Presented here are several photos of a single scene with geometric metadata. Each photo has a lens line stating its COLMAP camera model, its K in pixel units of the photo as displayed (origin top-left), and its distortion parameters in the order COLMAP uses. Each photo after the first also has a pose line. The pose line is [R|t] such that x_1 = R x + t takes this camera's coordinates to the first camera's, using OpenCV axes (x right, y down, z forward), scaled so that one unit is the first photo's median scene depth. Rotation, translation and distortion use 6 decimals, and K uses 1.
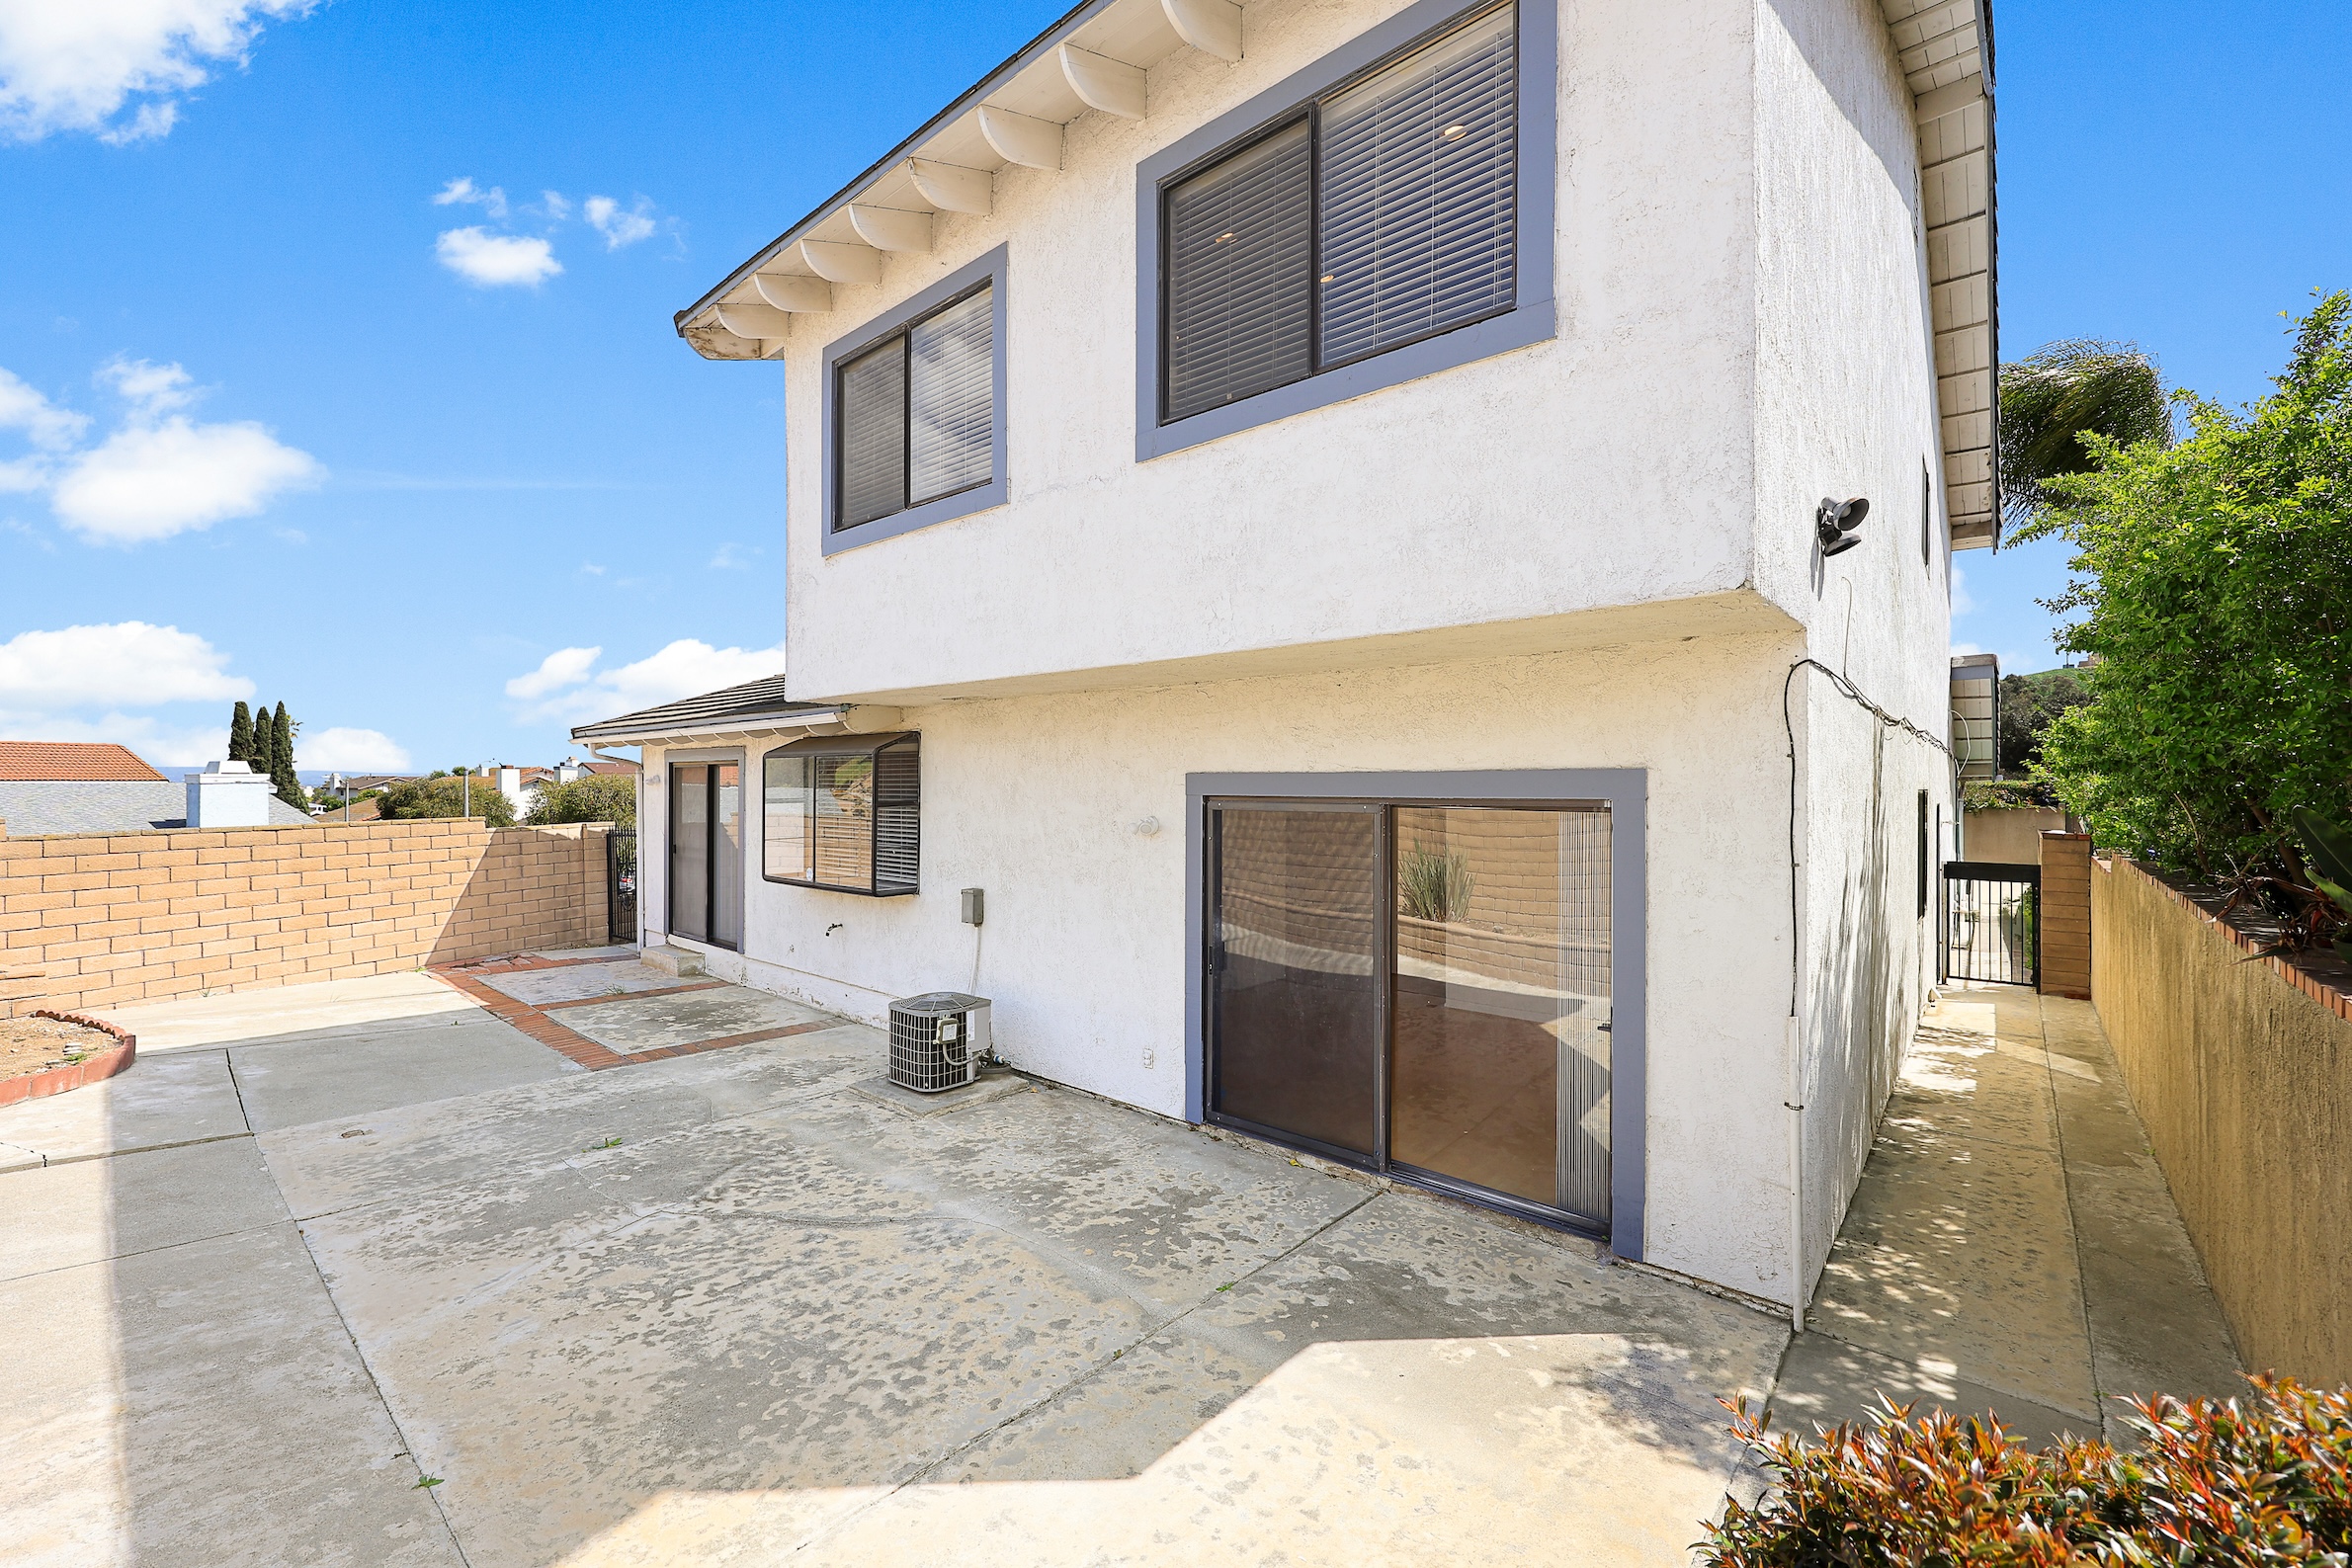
lens RADIAL K [[898.9, 0, 1176.0], [0, 898.9, 784.0], [0, 0, 1]] dist [-0.000135, -0.000246]
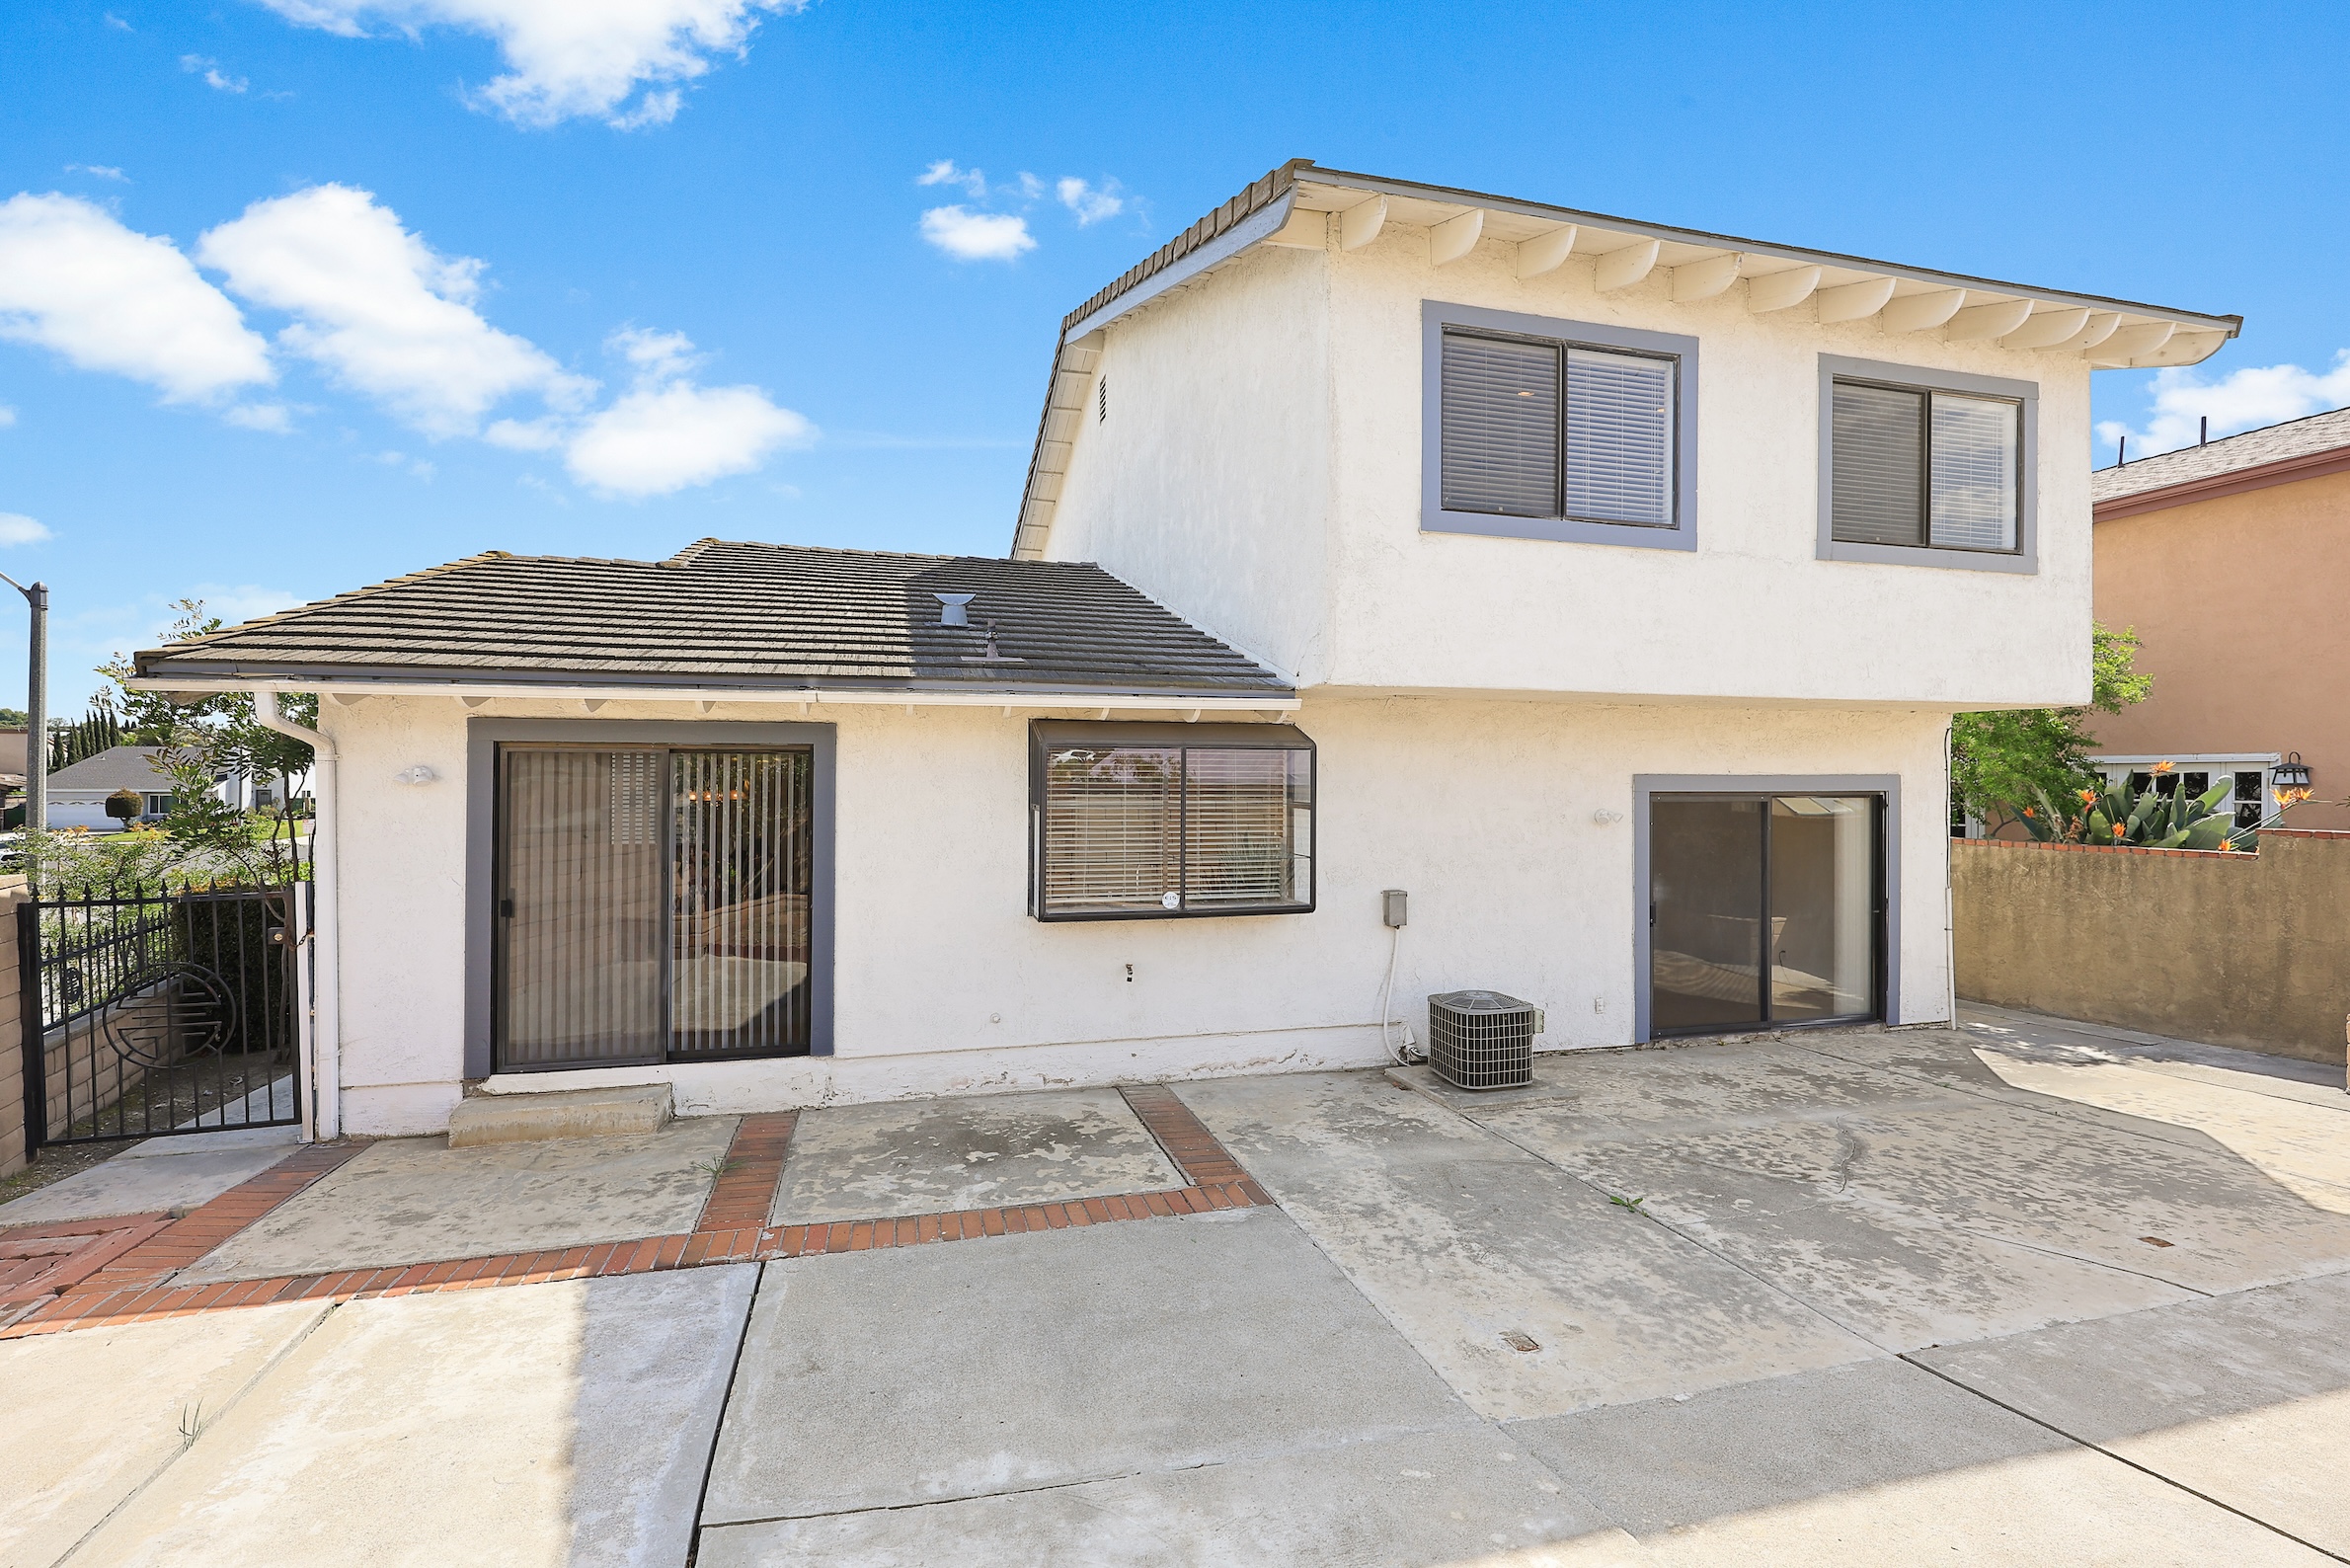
lens RADIAL K [[897.6, 0, 1174.8], [0, 897.6, 775.4], [0, 0, 1]] dist [0.000437, 0.000351]
pose [[0.615894, 0.003543, 0.787821, -1.674153], [0.000276, 0.999989, -0.004713, -0.006015], [-0.787829, 0.003121, 0.615886, 0.859768]]
